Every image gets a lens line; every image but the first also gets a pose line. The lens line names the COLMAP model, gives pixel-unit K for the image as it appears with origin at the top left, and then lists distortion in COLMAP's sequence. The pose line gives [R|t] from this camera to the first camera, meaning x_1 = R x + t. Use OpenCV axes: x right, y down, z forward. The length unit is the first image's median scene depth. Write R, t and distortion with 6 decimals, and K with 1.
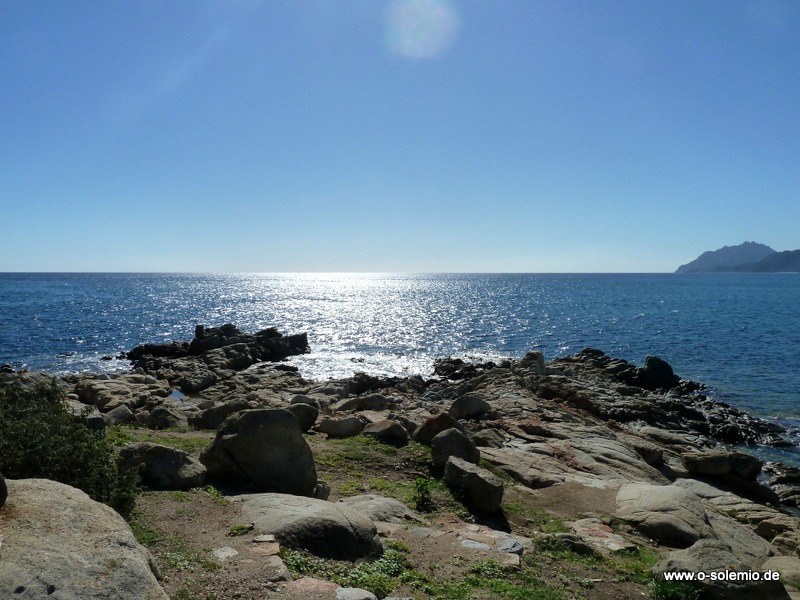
lens RADIAL K [[602.4, 0, 400.0], [0, 602.4, 300.0], [0, 0, 1]] dist [-0.035988, 0.003159]
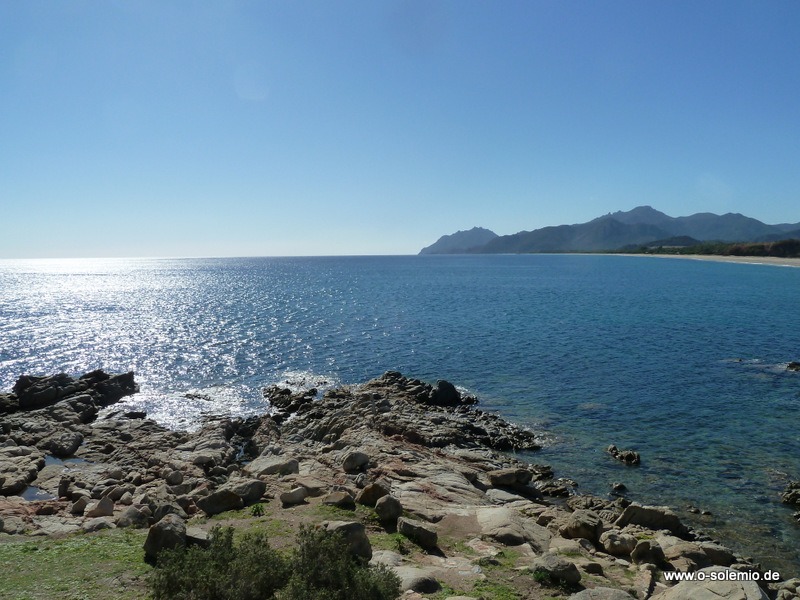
lens RADIAL K [[602.4, 0, 400.0], [0, 602.4, 300.0], [0, 0, 1]] dist [-0.035988, 0.003159]
pose [[0.919054, -0.035383, 0.392541, -0.269948], [0.020873, 0.998934, 0.041173, -0.207791], [-0.393579, -0.029647, 0.918813, -0.279314]]
